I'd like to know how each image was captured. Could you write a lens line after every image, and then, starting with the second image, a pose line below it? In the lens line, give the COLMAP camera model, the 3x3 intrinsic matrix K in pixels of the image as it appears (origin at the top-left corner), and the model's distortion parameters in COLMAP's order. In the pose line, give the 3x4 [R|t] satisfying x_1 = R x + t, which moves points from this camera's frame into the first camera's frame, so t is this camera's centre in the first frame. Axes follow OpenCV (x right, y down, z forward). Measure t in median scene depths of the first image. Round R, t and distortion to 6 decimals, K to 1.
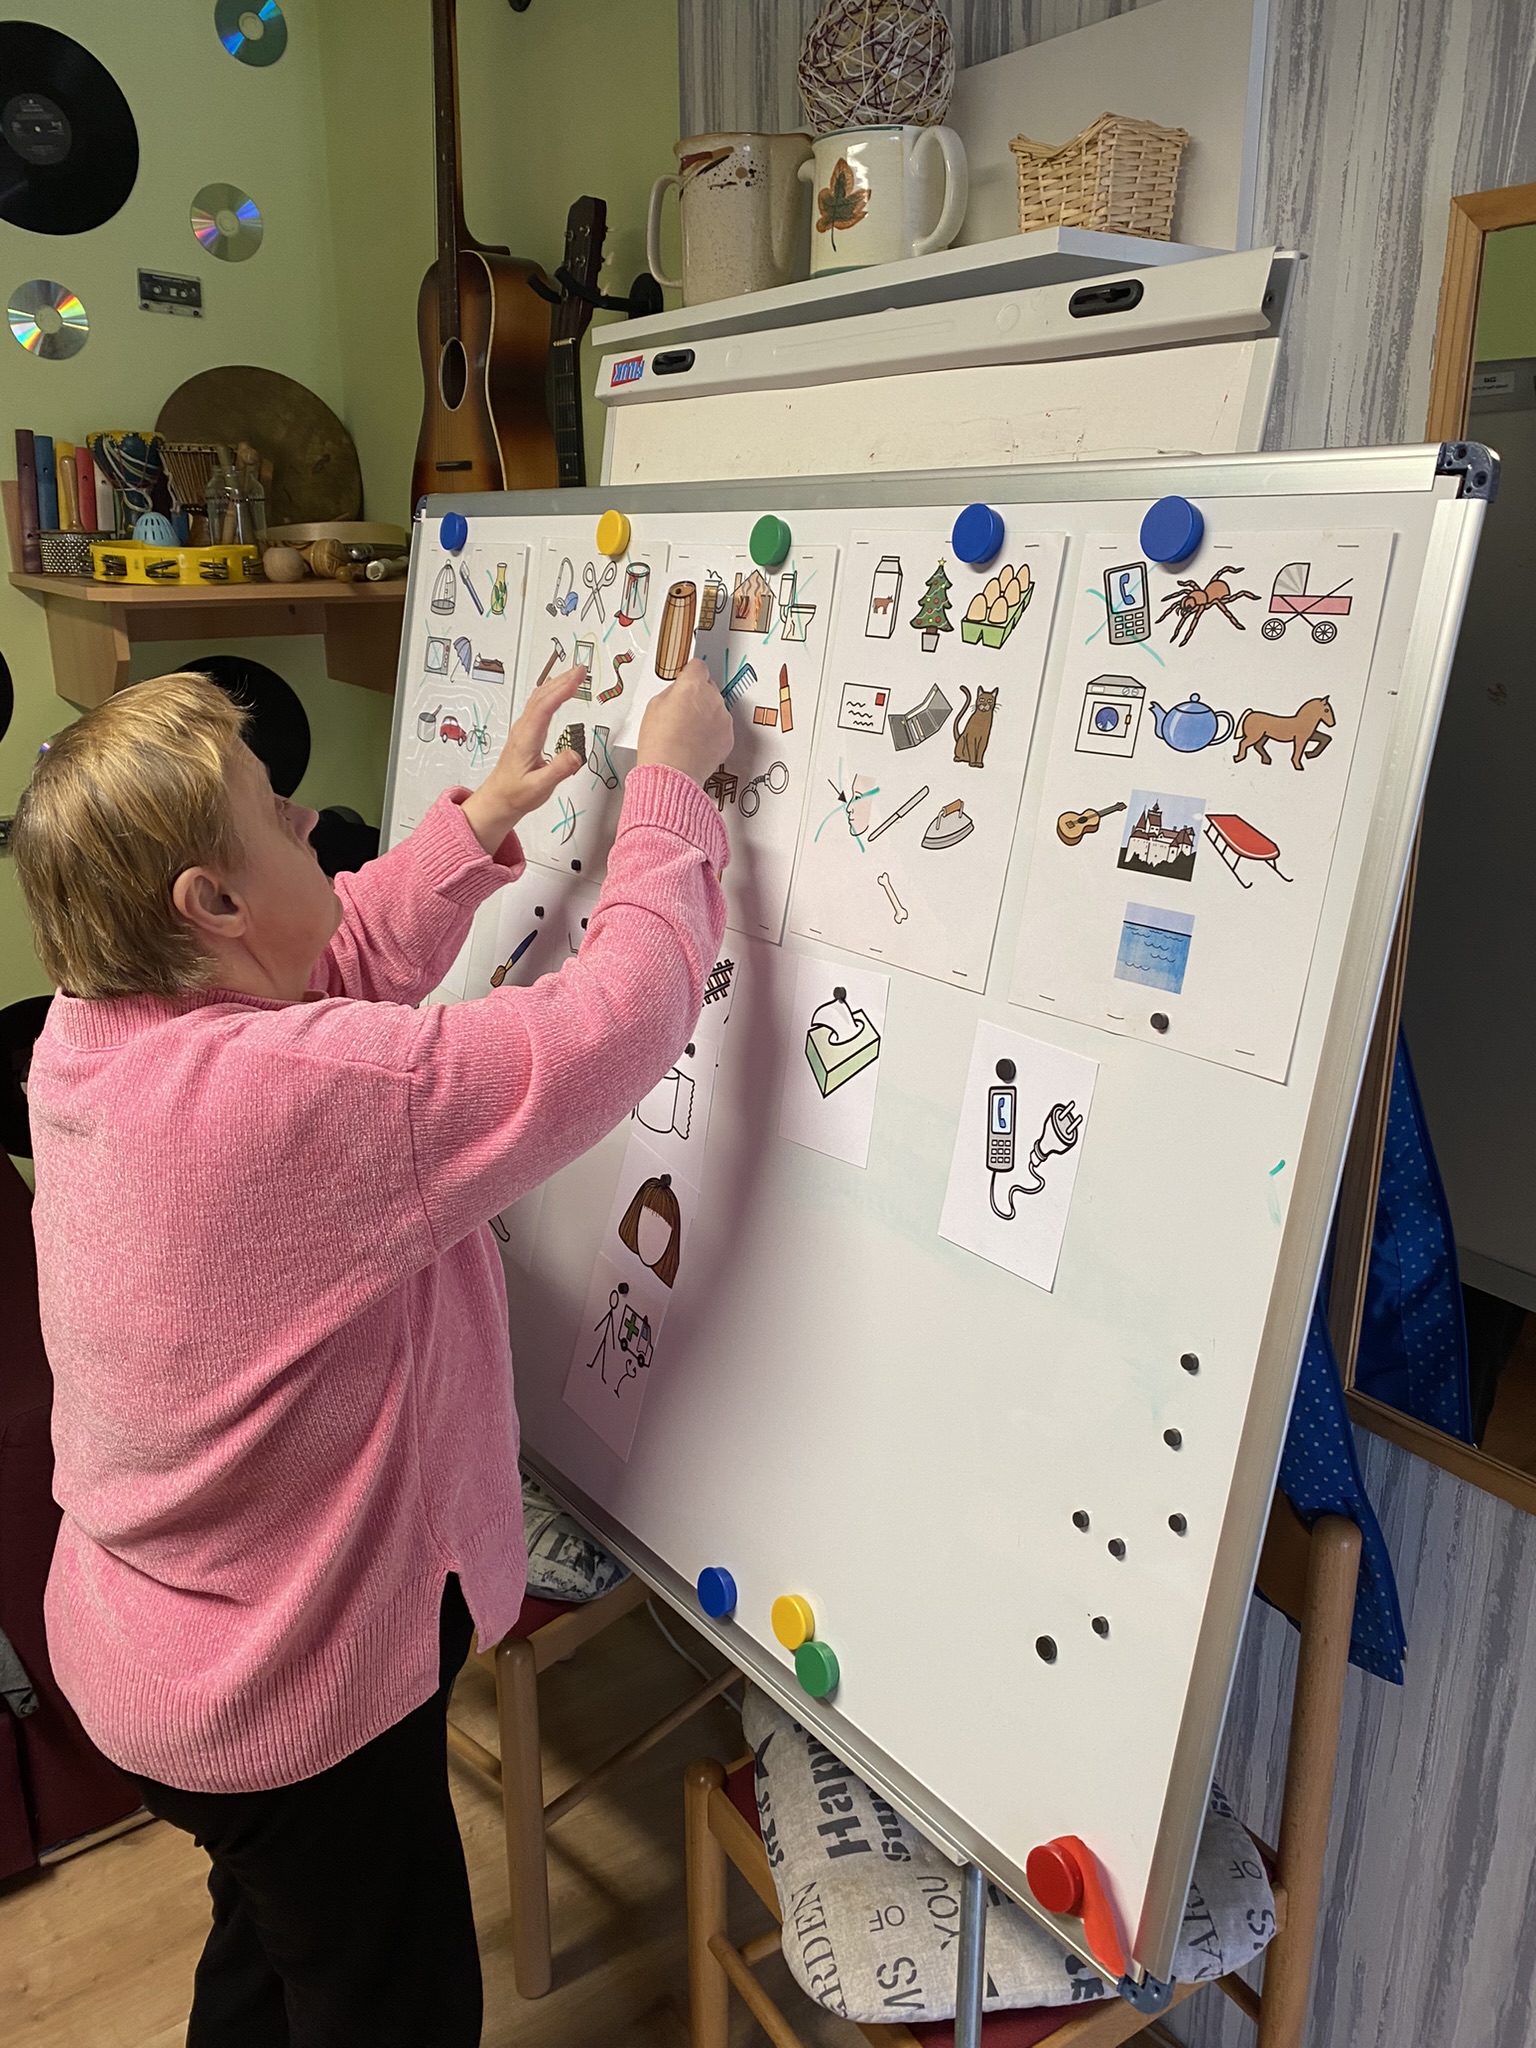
lens RADIAL K [[1581.8, 0, 815.1], [0, 1581.8, 1007.5], [0, 0, 1]] dist [-0.058473, 0.006779]
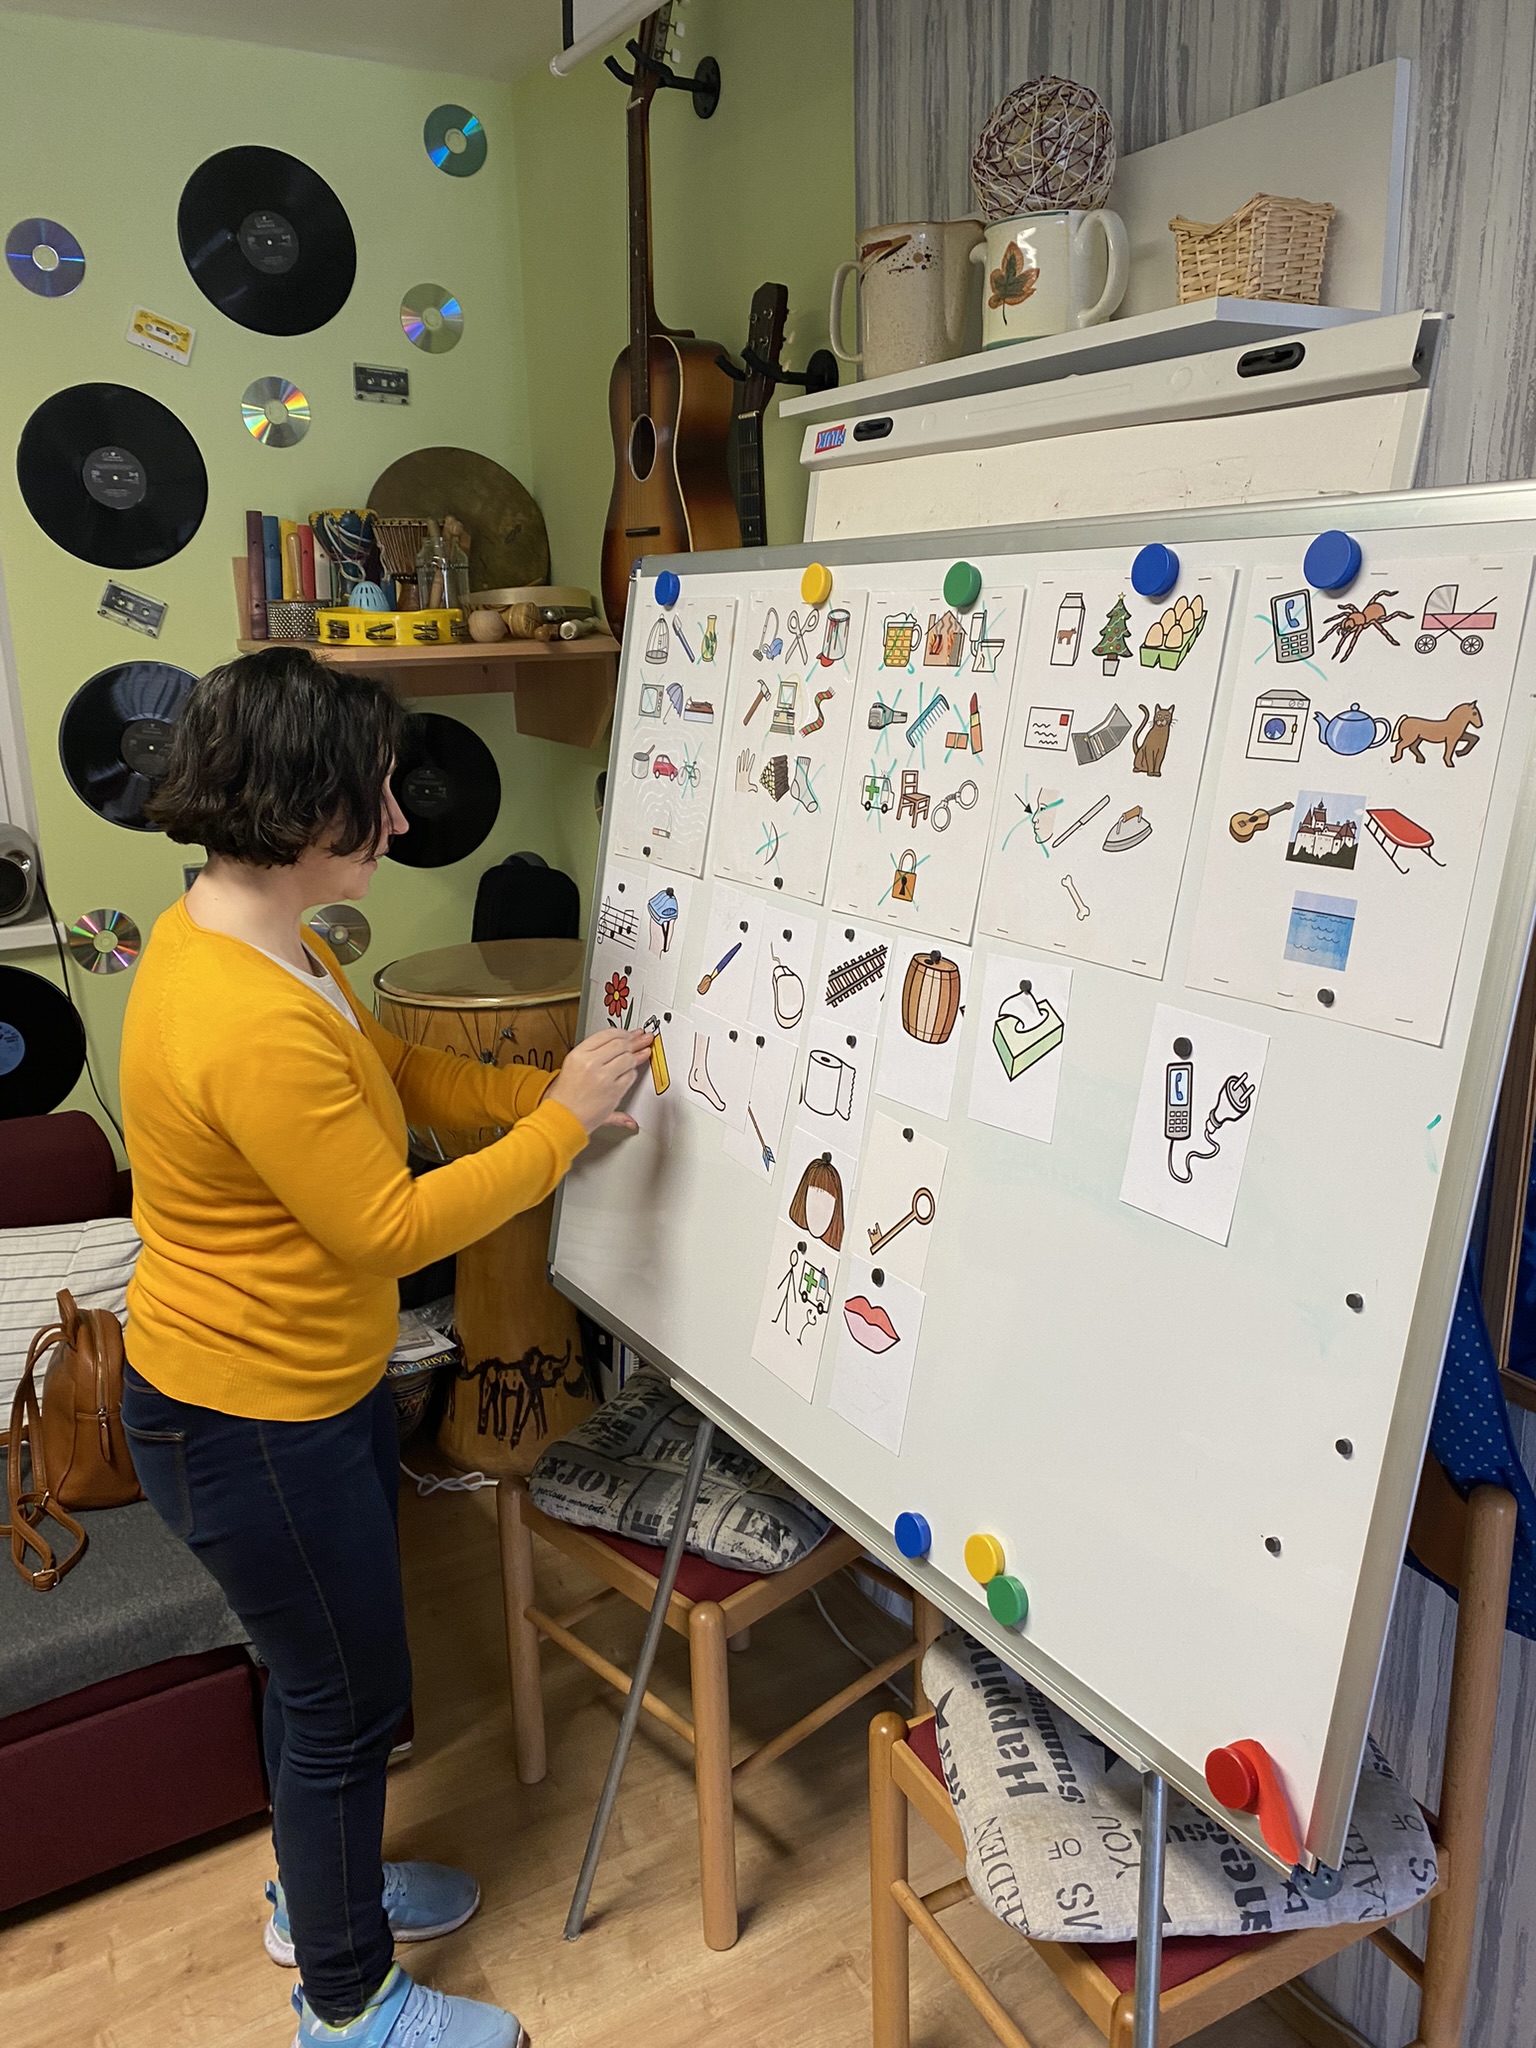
lens RADIAL K [[1581.8, 0, 780.0], [0, 1581.8, 1025.5], [0, 0, 1]] dist [-0.058473, 0.006779]
pose [[0.994805, -0.003137, -0.101749, -0.040016], [0.000371, 0.999630, -0.027187, 0.044603], [0.101797, 0.027008, 0.994439, -0.112198]]
